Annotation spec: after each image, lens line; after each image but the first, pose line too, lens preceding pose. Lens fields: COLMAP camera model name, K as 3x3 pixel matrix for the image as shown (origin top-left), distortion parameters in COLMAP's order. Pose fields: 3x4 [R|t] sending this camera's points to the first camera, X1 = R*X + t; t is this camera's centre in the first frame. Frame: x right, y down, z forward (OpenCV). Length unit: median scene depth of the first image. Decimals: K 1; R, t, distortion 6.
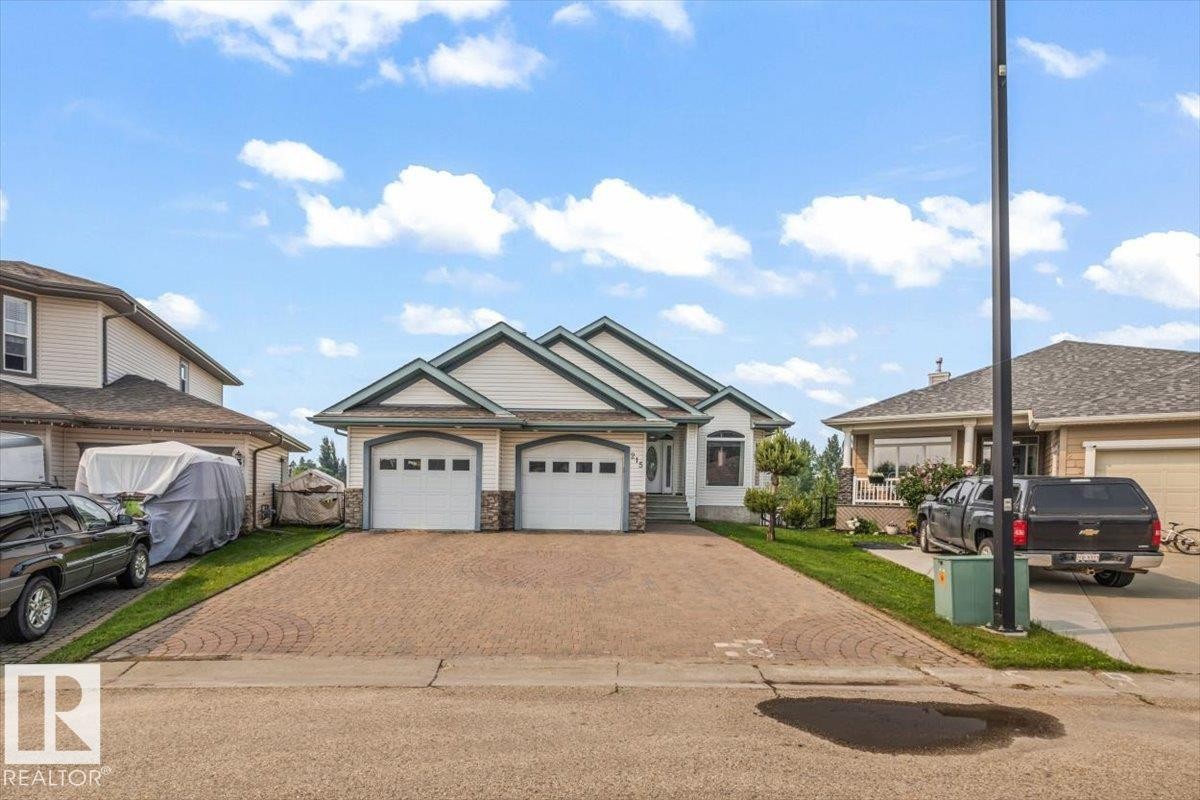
lens RADIAL K [[503.4, 0, 617.5], [0, 503.4, 440.2], [0, 0, 1]] dist [0.003587, -0.000122]
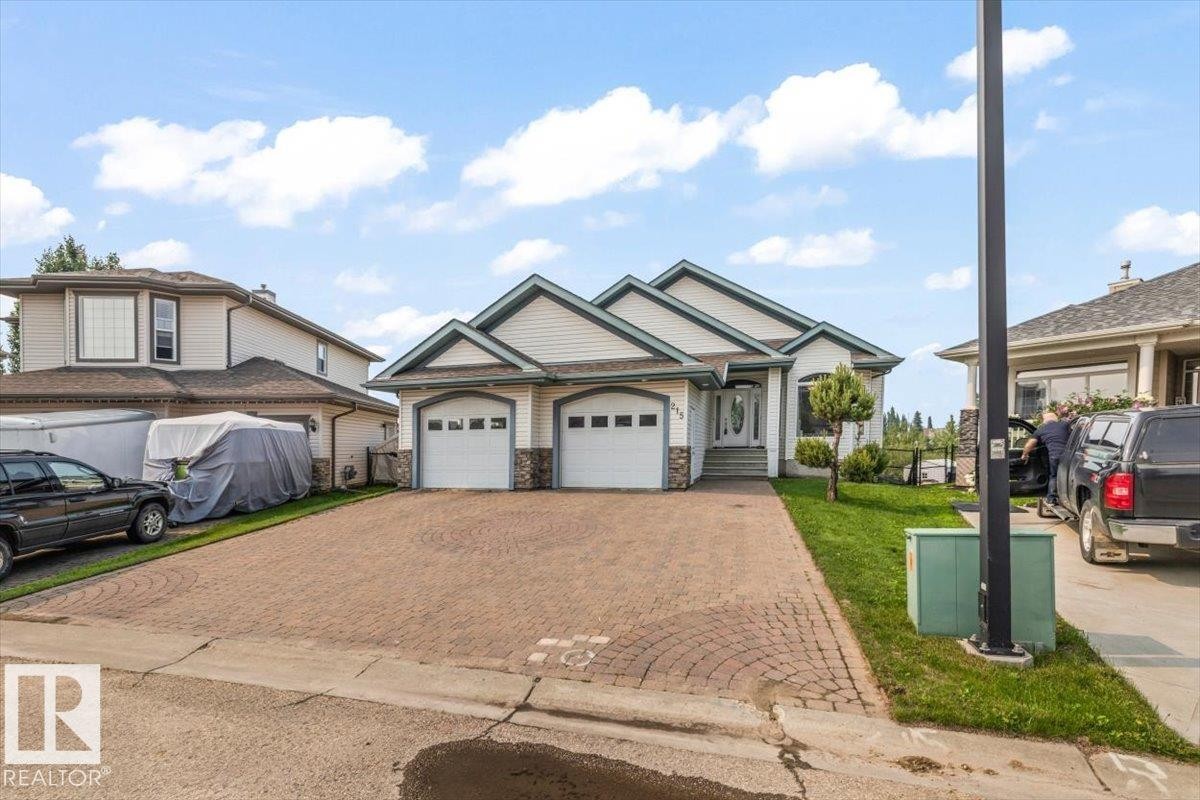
lens RADIAL K [[503.4, 0, 632.1], [0, 503.4, 406.5], [0, 0, 1]] dist [0.003587, -0.000122]
pose [[0.964231, -0.046401, -0.260969, 0.200501], [0.051249, 0.998616, 0.011801, 0.018060], [0.260060, -0.024753, 0.965275, 0.113217]]
